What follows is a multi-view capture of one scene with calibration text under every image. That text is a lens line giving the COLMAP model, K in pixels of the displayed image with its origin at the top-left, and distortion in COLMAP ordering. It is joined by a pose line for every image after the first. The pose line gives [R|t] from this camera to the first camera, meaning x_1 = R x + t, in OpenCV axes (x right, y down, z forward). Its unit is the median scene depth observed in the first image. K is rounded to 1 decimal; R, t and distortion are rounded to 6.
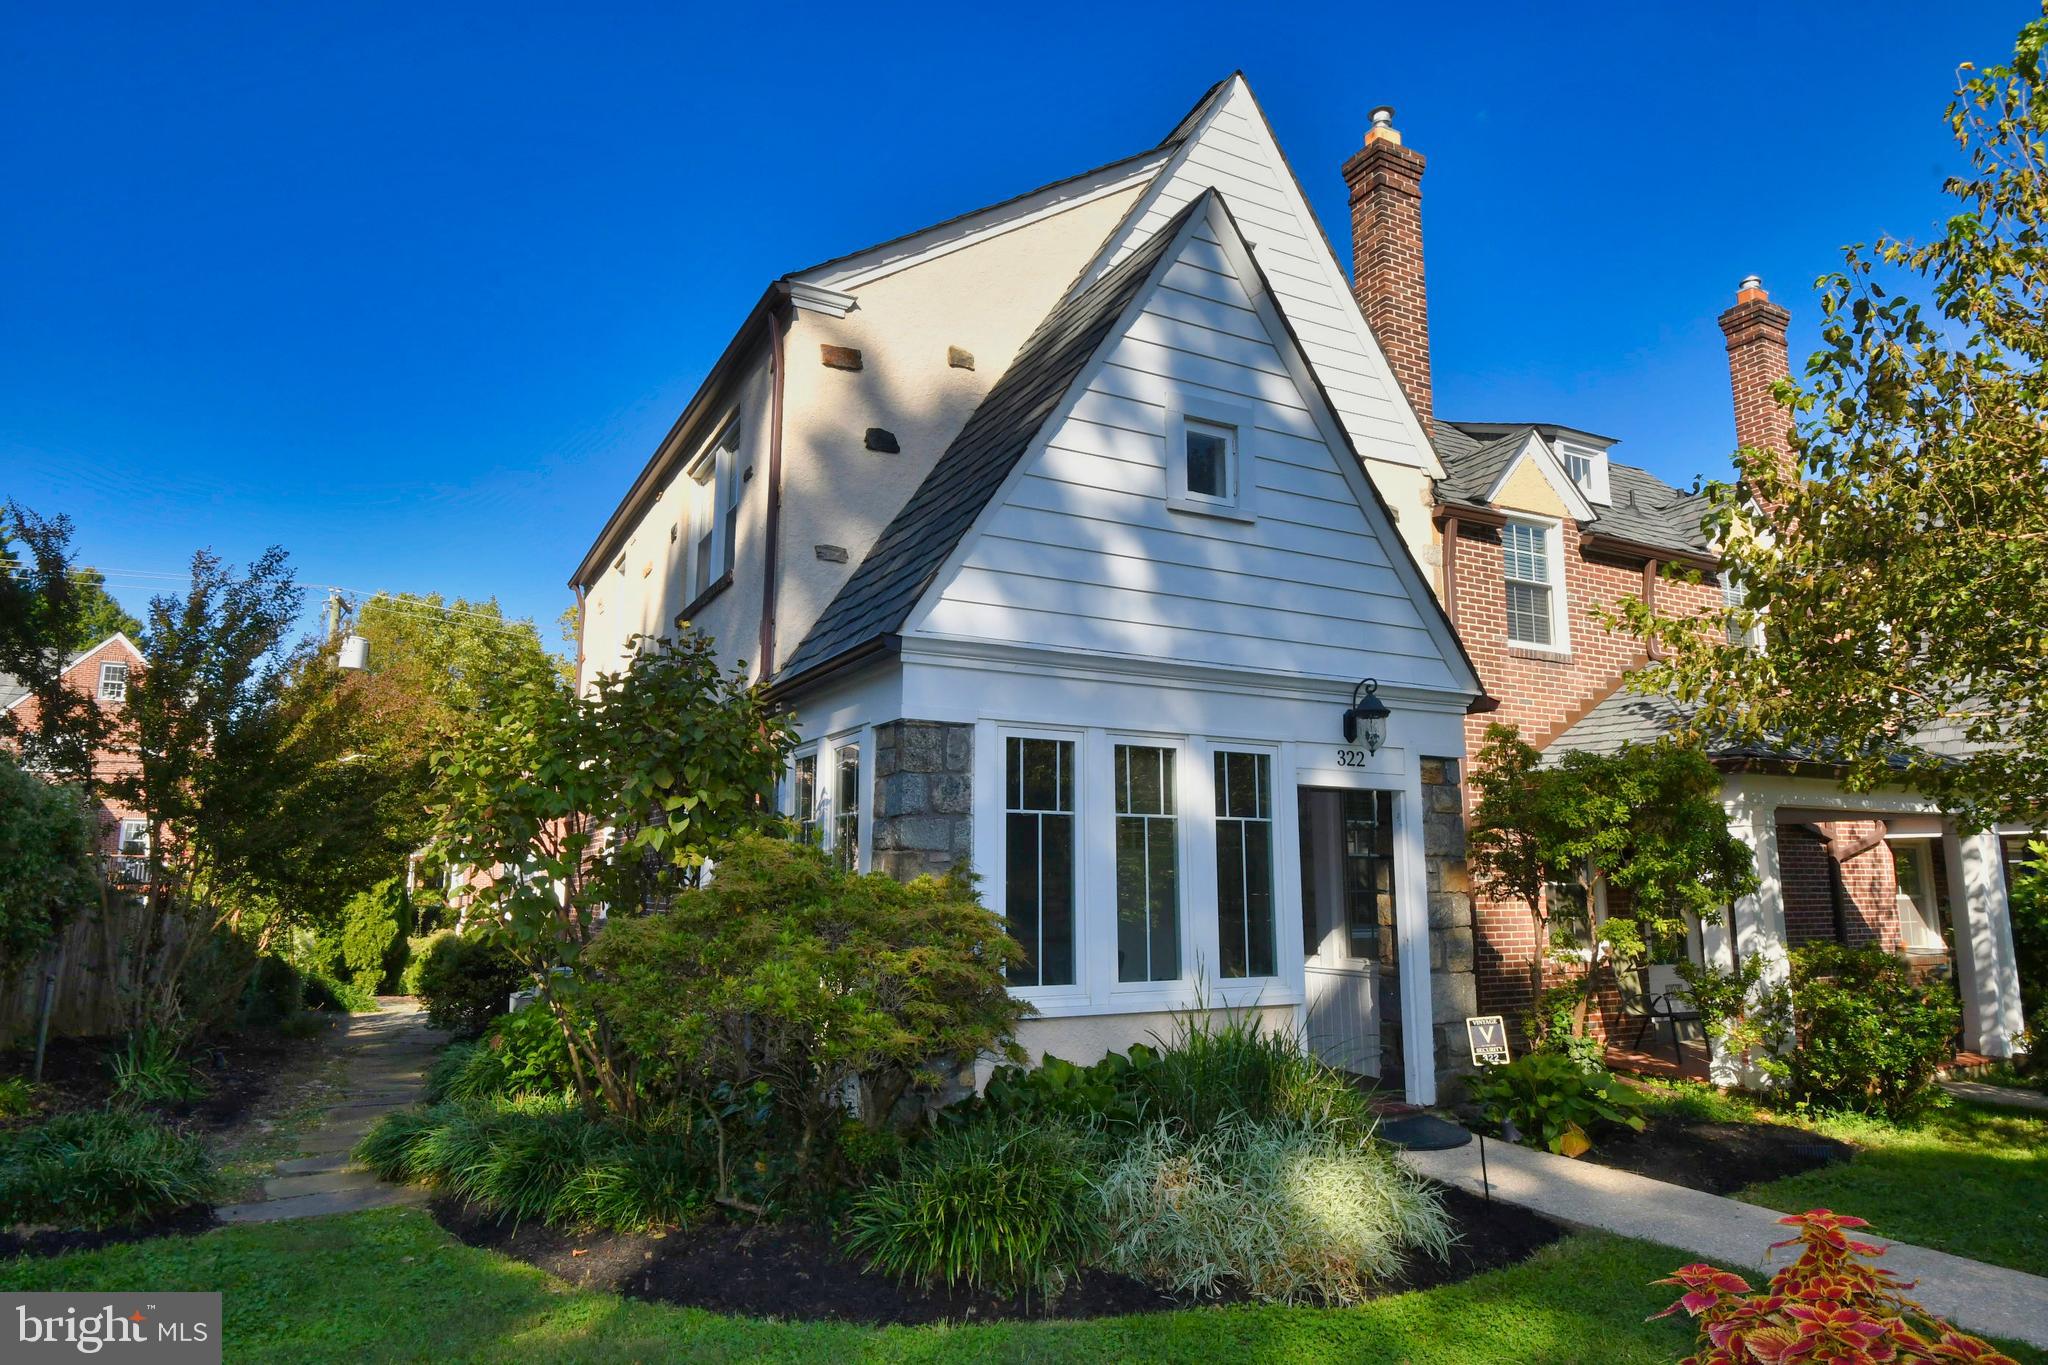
lens RADIAL K [[1201.1, 0, 1024.0], [0, 1201.1, 682.5], [0, 0, 1]] dist [0.003659, -0.017541]
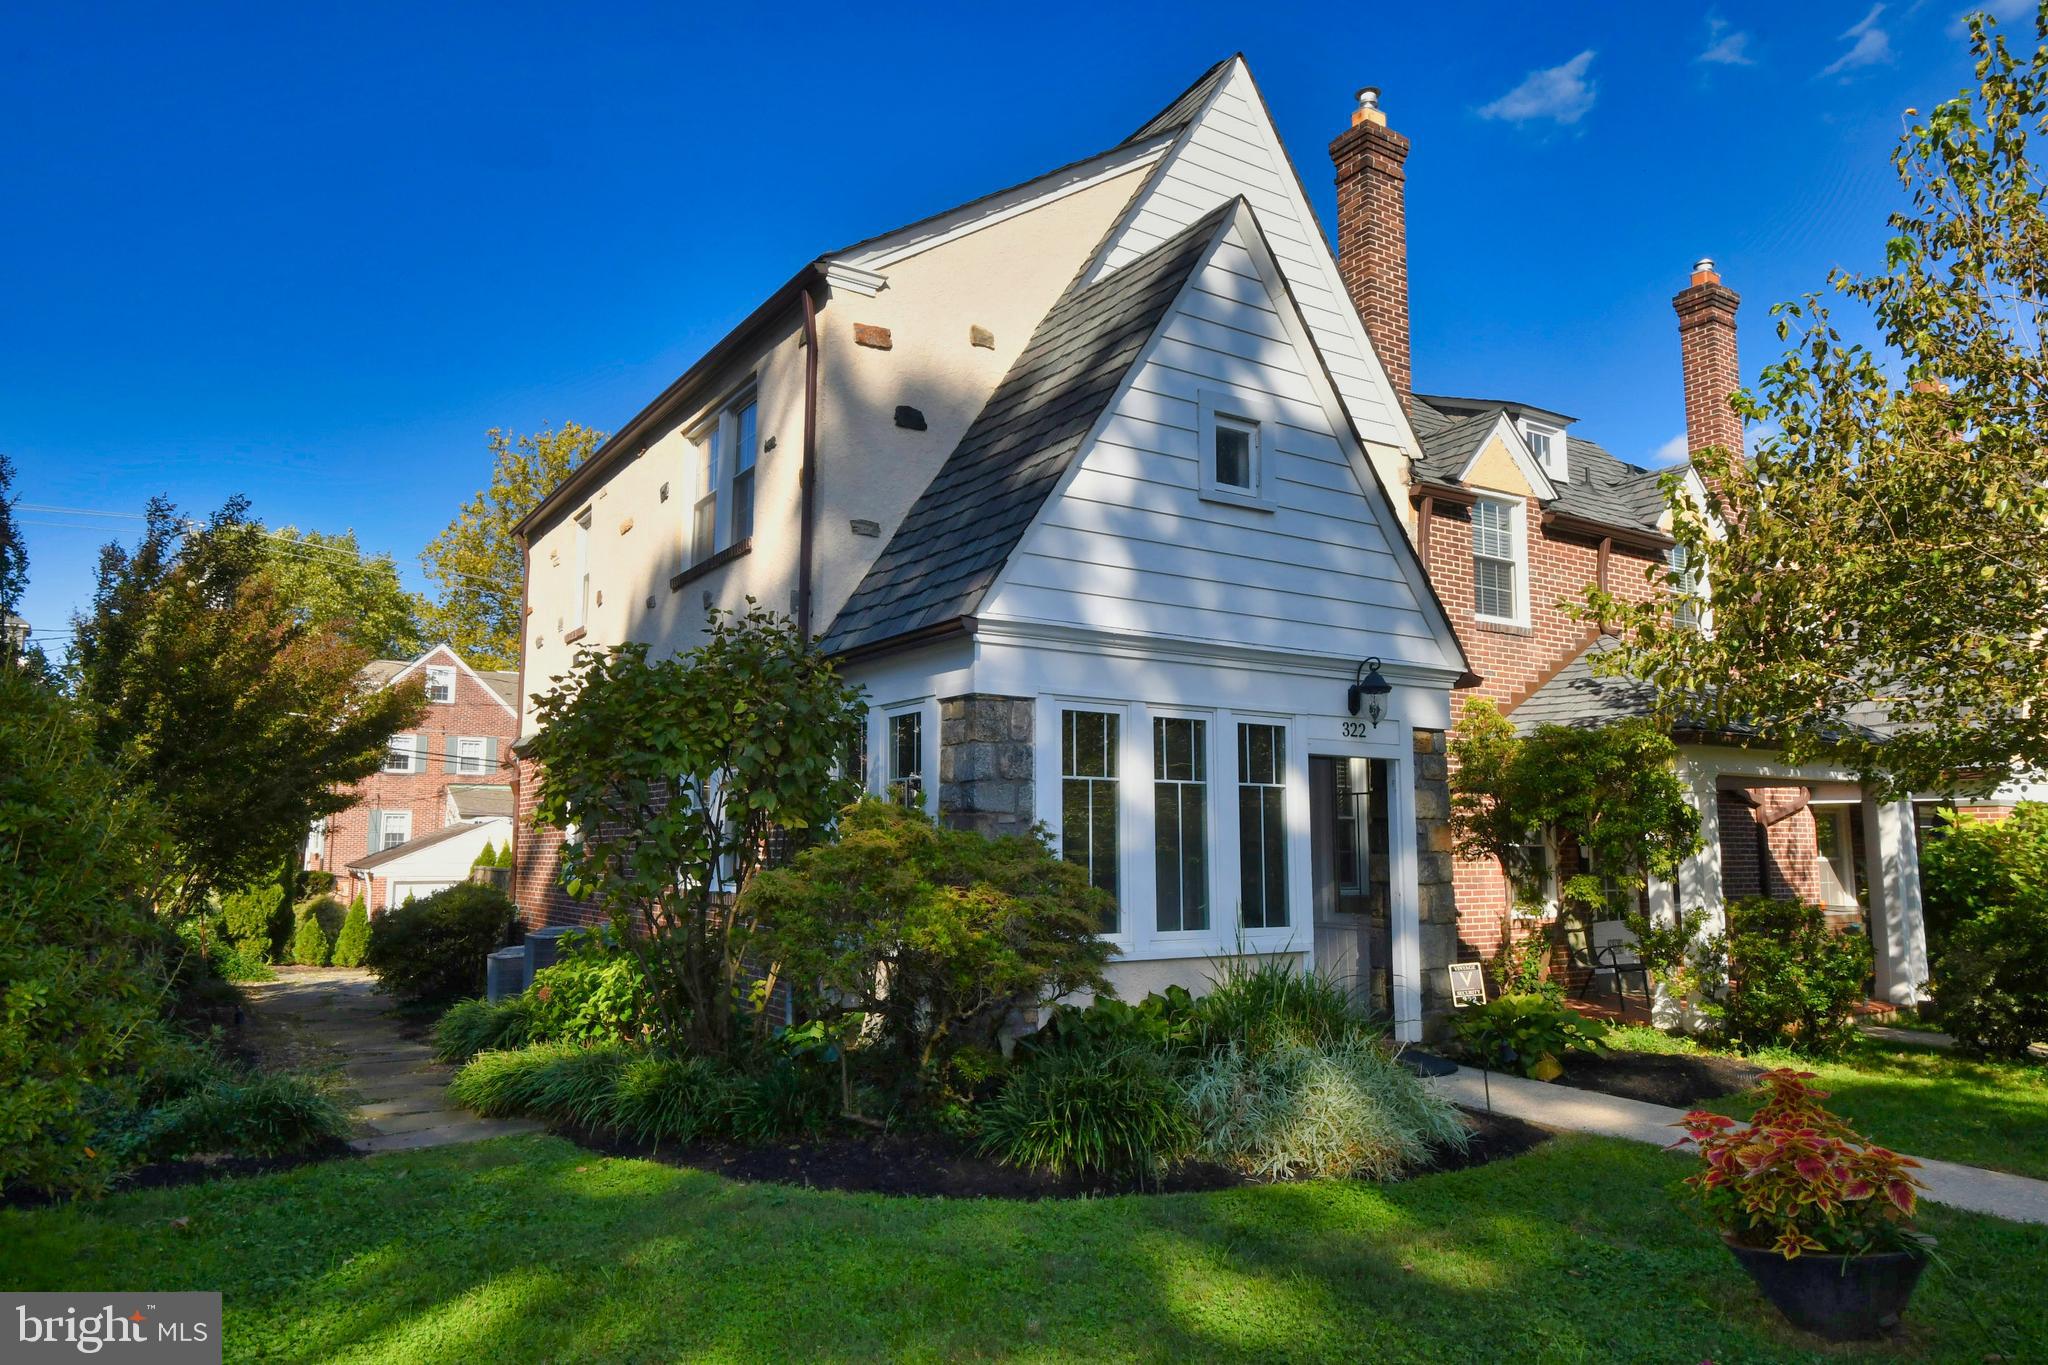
lens RADIAL K [[1302.8, 0, 1024.0], [0, 1302.8, 682.5], [0, 0, 1]] dist [0.000226, -0.000255]
pose [[0.996371, 0.011930, 0.084272, -0.089594], [-0.015280, 0.999114, 0.039219, -0.015206], [-0.083730, -0.040364, 0.995671, -0.107648]]
